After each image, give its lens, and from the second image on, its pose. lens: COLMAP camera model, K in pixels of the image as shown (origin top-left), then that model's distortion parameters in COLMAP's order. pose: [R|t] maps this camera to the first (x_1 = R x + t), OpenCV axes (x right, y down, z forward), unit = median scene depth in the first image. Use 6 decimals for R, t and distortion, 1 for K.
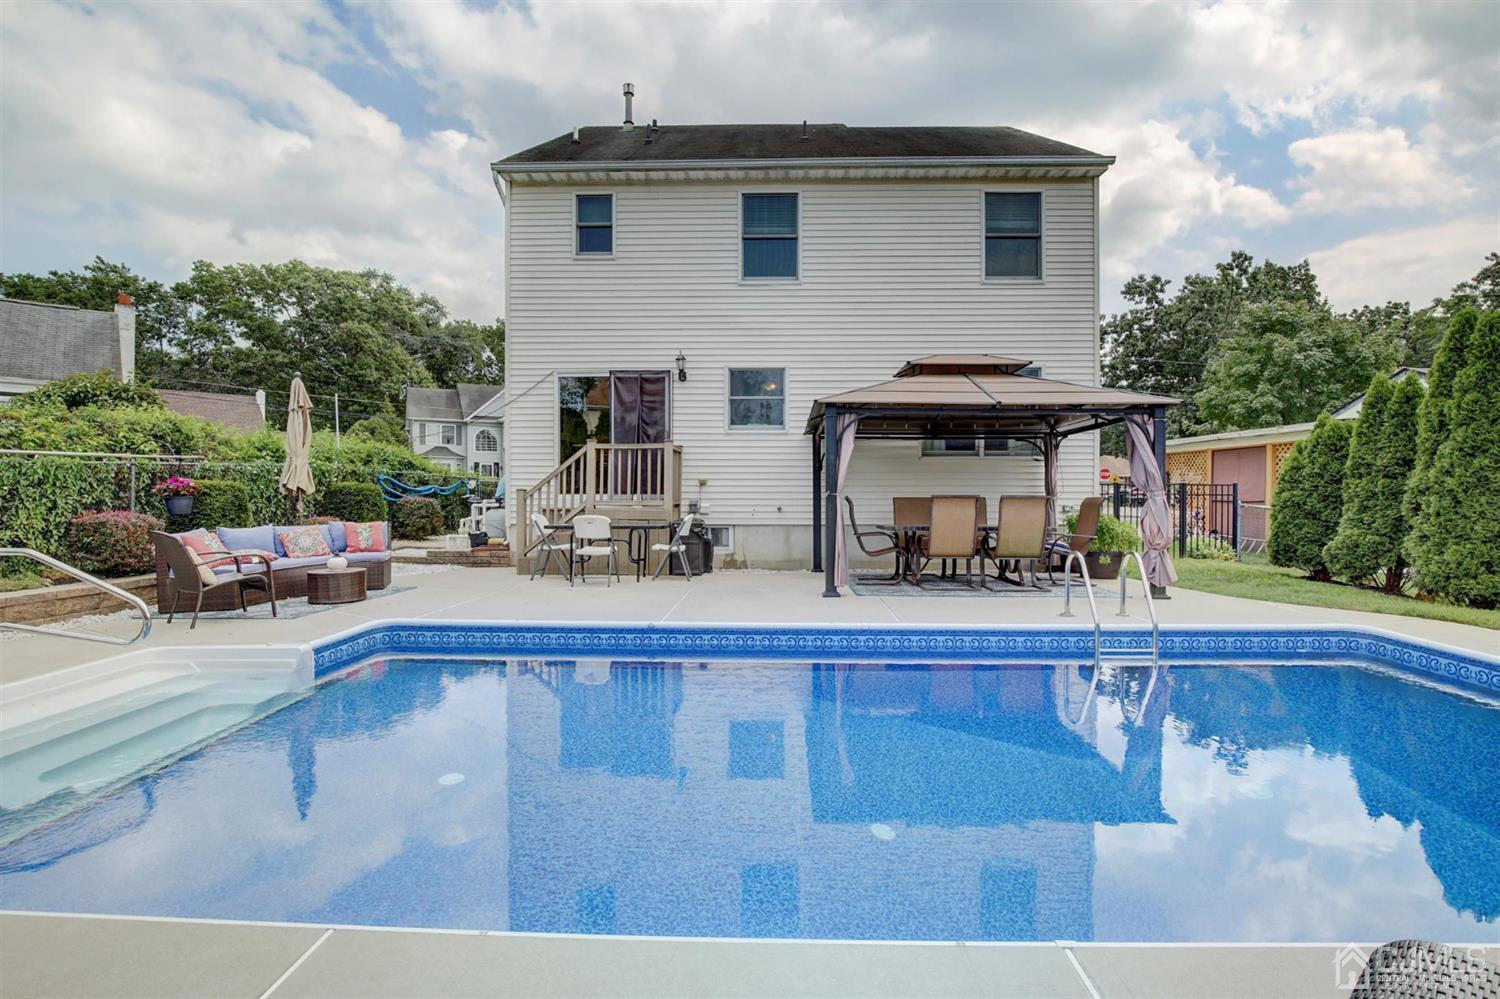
lens RADIAL K [[705.7, 0, 757.5], [0, 705.7, 488.6], [0, 0, 1]] dist [-0.015139, -0.000763]
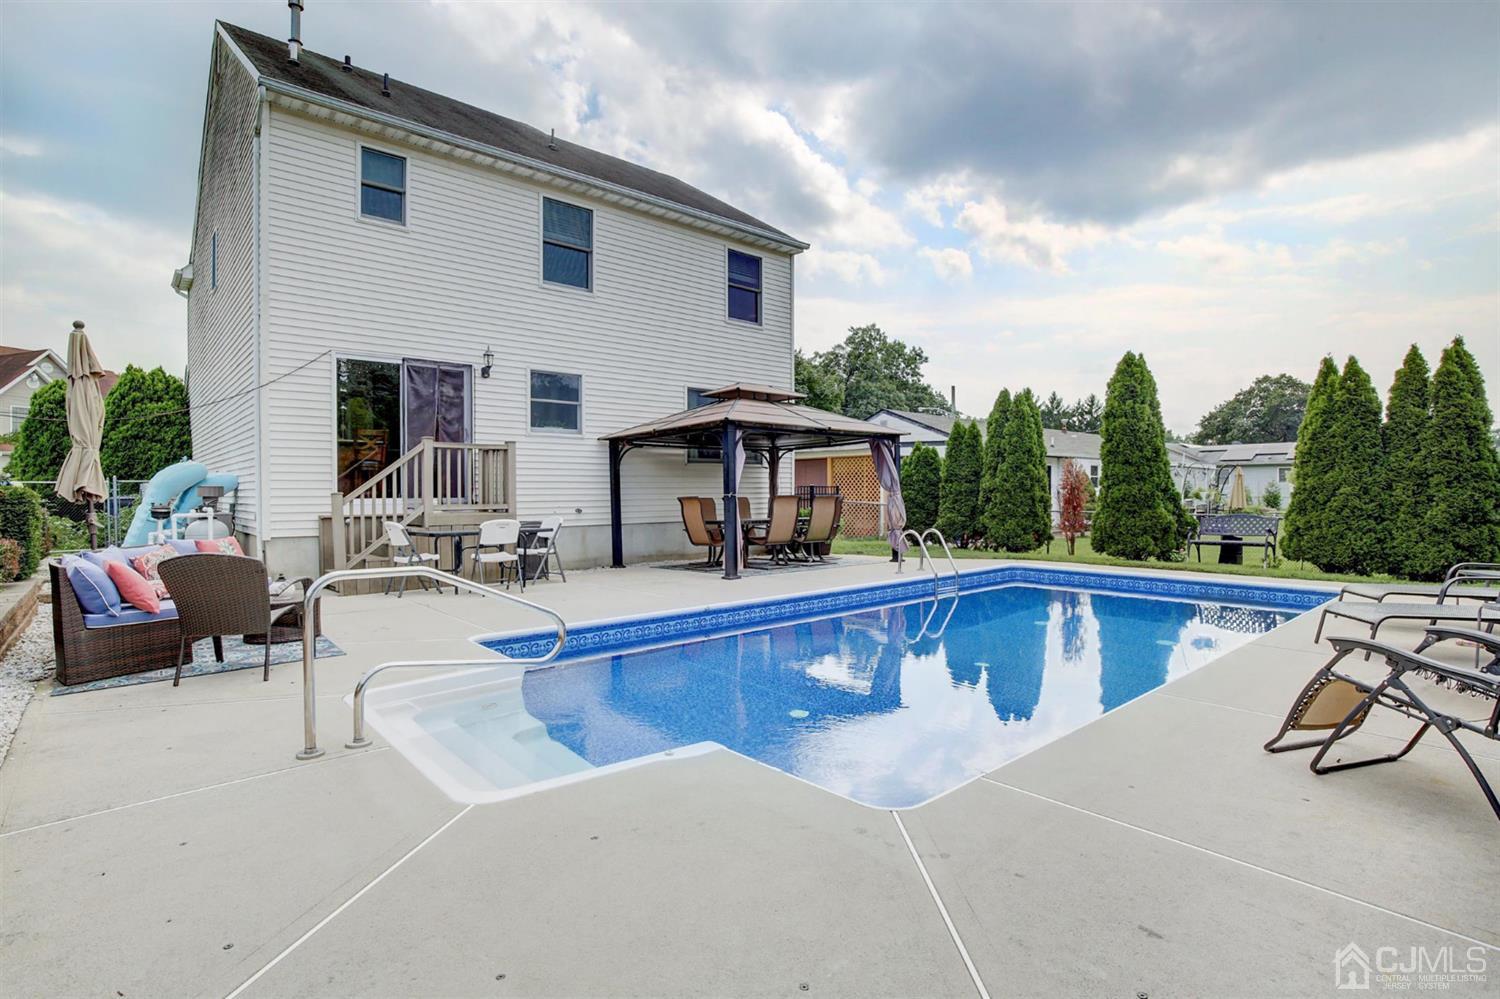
lens RADIAL K [[705.7, 0, 808.6], [0, 705.7, 487.8], [0, 0, 1]] dist [-0.015139, -0.000763]
pose [[0.718836, -0.002363, 0.695175, -0.448303], [0.003725, 0.999993, -0.000453, -0.002840], [-0.695169, 0.002915, 0.718840, 0.021164]]
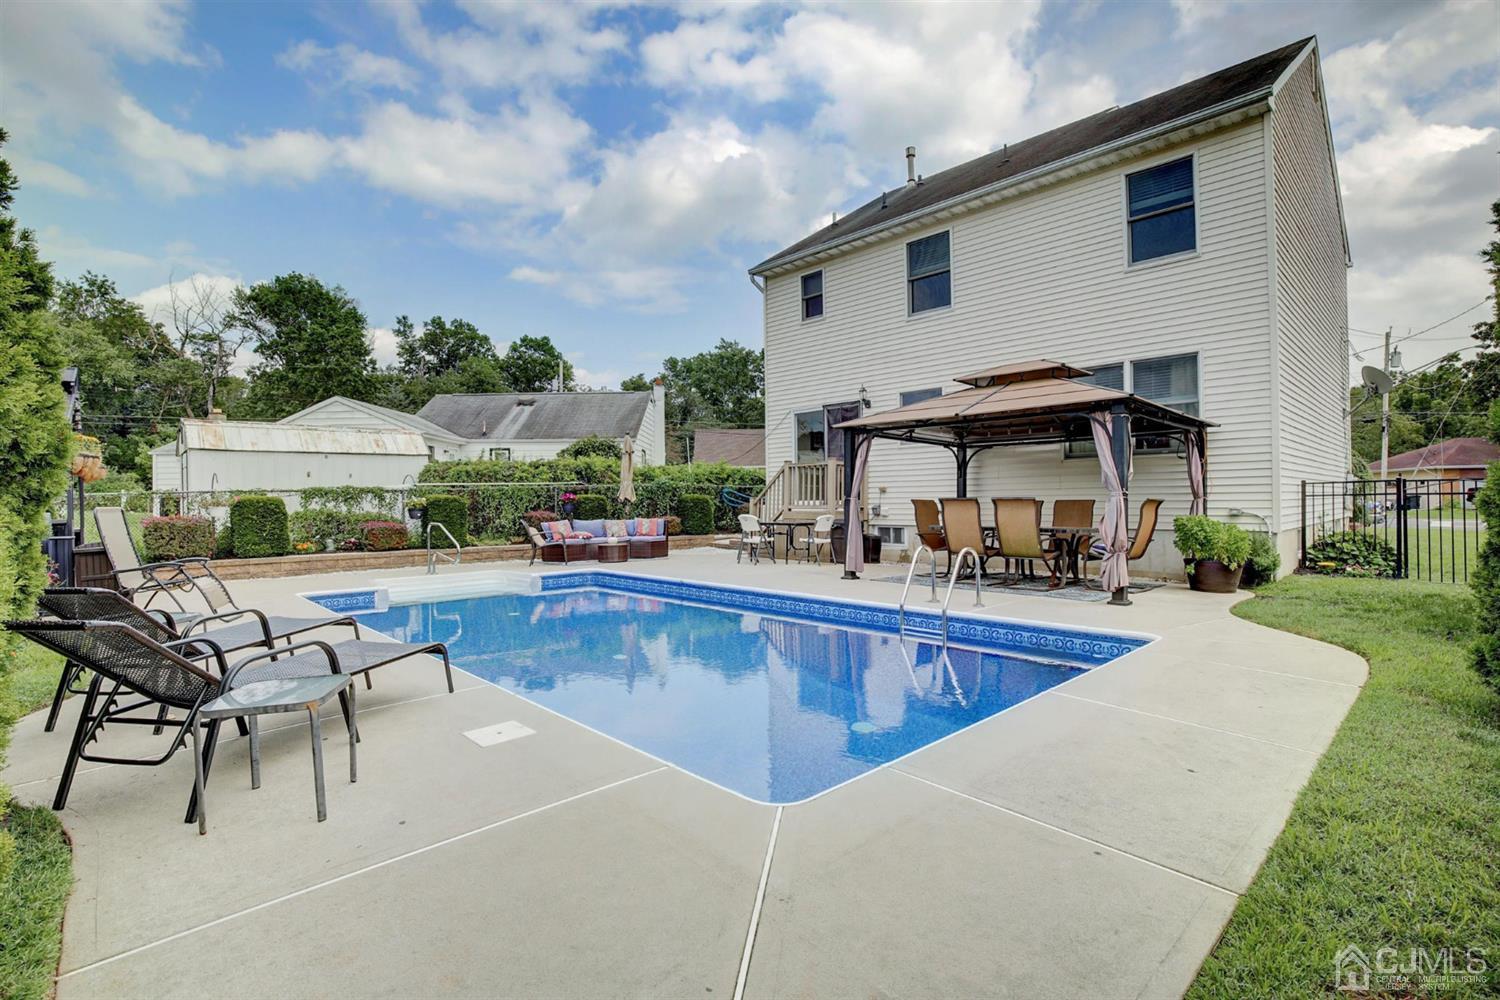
lens RADIAL K [[689.2, 0, 747.2], [0, 689.2, 503.9], [0, 0, 1]] dist [-0.004304, -0.000261]
pose [[0.716414, -0.004959, -0.697657, 0.591567], [0.015674, 0.999837, 0.008989, 0.001674], [0.697499, -0.017375, 0.716375, -0.018221]]
